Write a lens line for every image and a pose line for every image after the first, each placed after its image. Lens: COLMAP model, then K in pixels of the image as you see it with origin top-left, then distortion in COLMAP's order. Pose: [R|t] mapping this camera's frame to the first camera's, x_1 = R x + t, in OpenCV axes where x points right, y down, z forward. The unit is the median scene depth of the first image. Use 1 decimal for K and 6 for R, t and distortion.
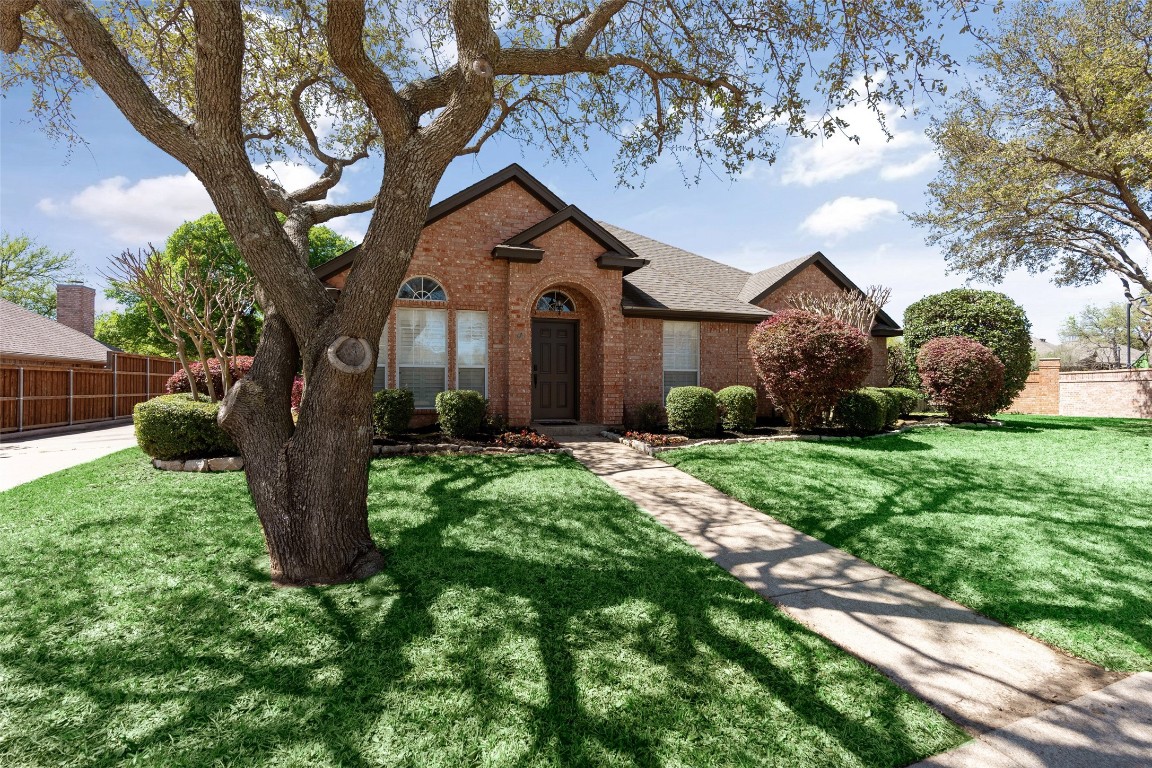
lens RADIAL K [[523.1, 0, 576.0], [0, 523.1, 384.0], [0, 0, 1]] dist [-0.005166, 0.000087]
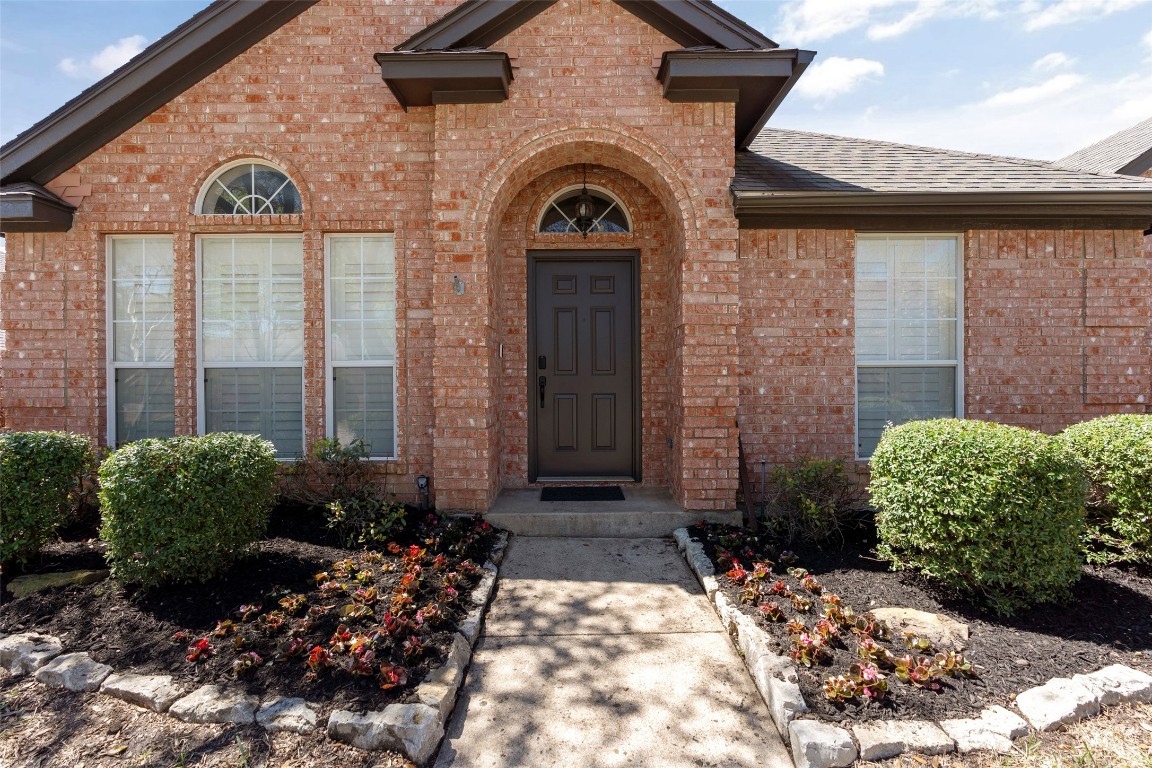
lens RADIAL K [[523.1, 0, 576.0], [0, 523.1, 384.0], [0, 0, 1]] dist [-0.005166, 0.000087]
pose [[0.950920, -0.002909, -0.309422, 0.101974], [0.008268, 0.999838, 0.016010, -0.021900], [0.309325, -0.017782, 0.950790, 0.646340]]
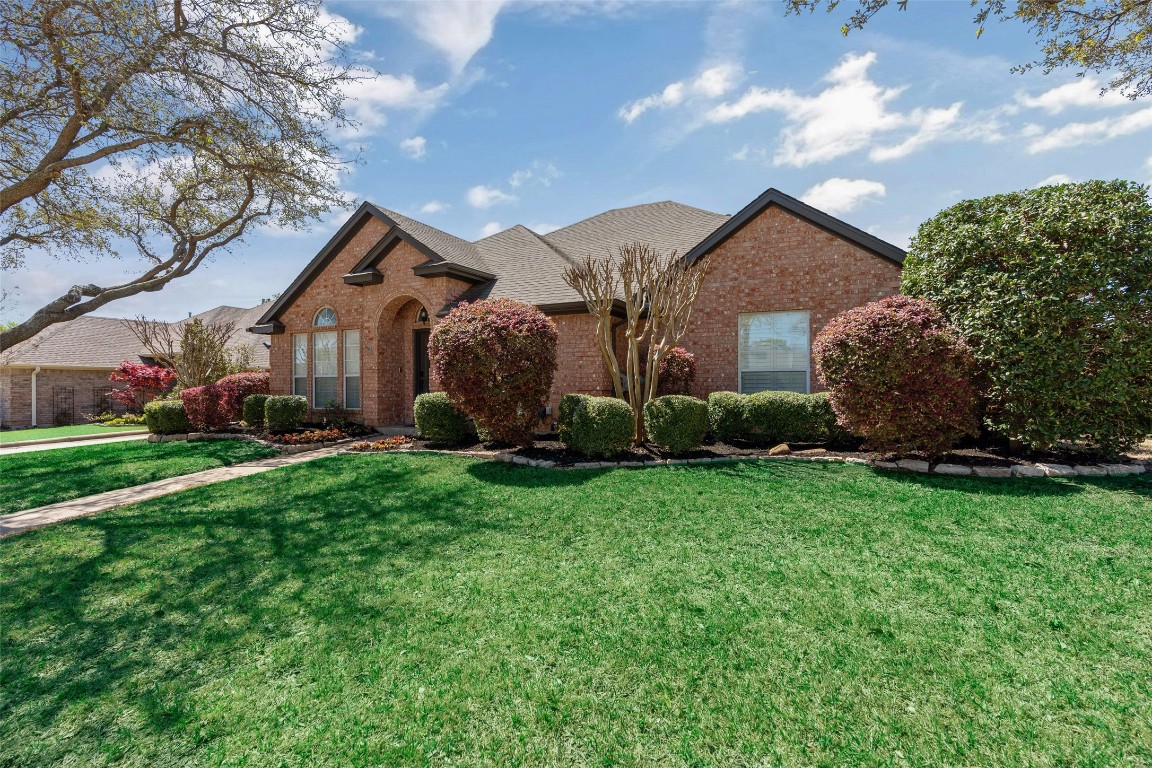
lens RADIAL K [[526.8, 0, 576.0], [0, 526.8, 384.0], [0, 0, 1]] dist [-0.003816, -0.000341]
pose [[0.722413, -0.008095, -0.691415, 1.036835], [0.011168, 0.999938, -0.000038, -0.007189], [0.691372, -0.007694, 0.722458, 0.470974]]
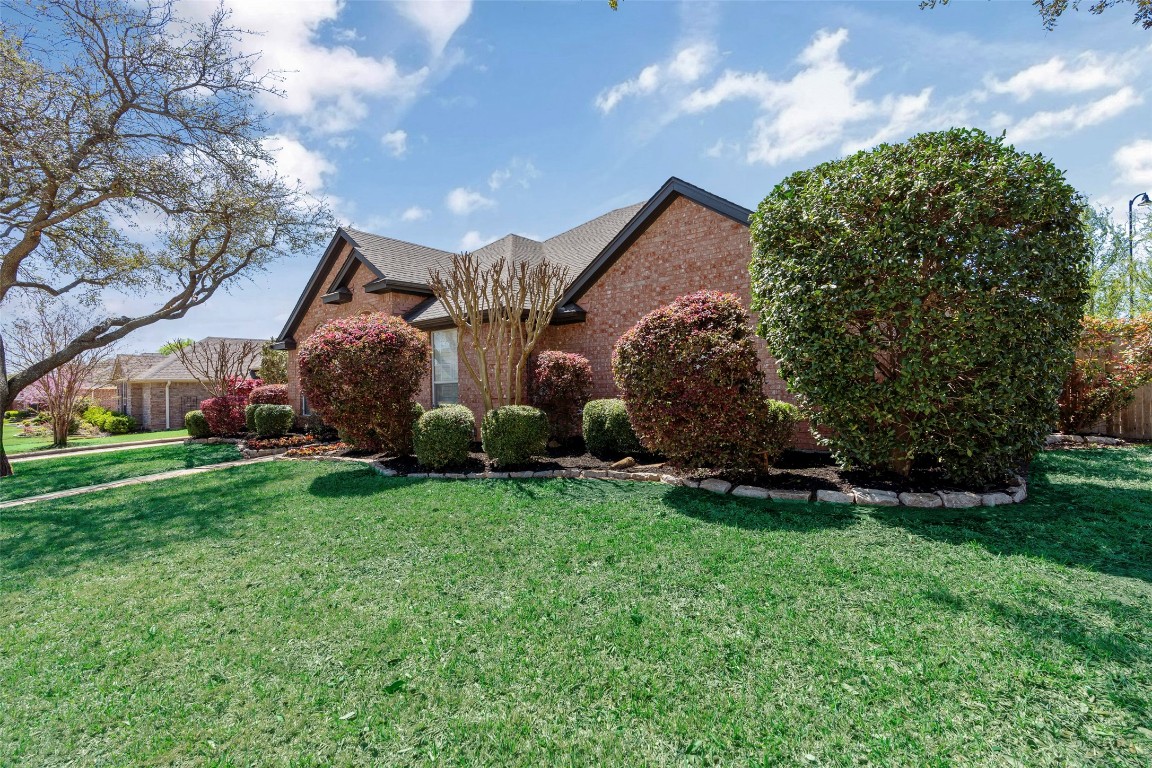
lens RADIAL K [[523.1, 0, 576.0], [0, 523.1, 384.0], [0, 0, 1]] dist [-0.005166, 0.000087]
pose [[0.542110, -0.020663, -0.840054, 1.268659], [0.028803, 0.999567, -0.006000, -0.011999], [0.839814, -0.020944, 0.542470, 0.783943]]
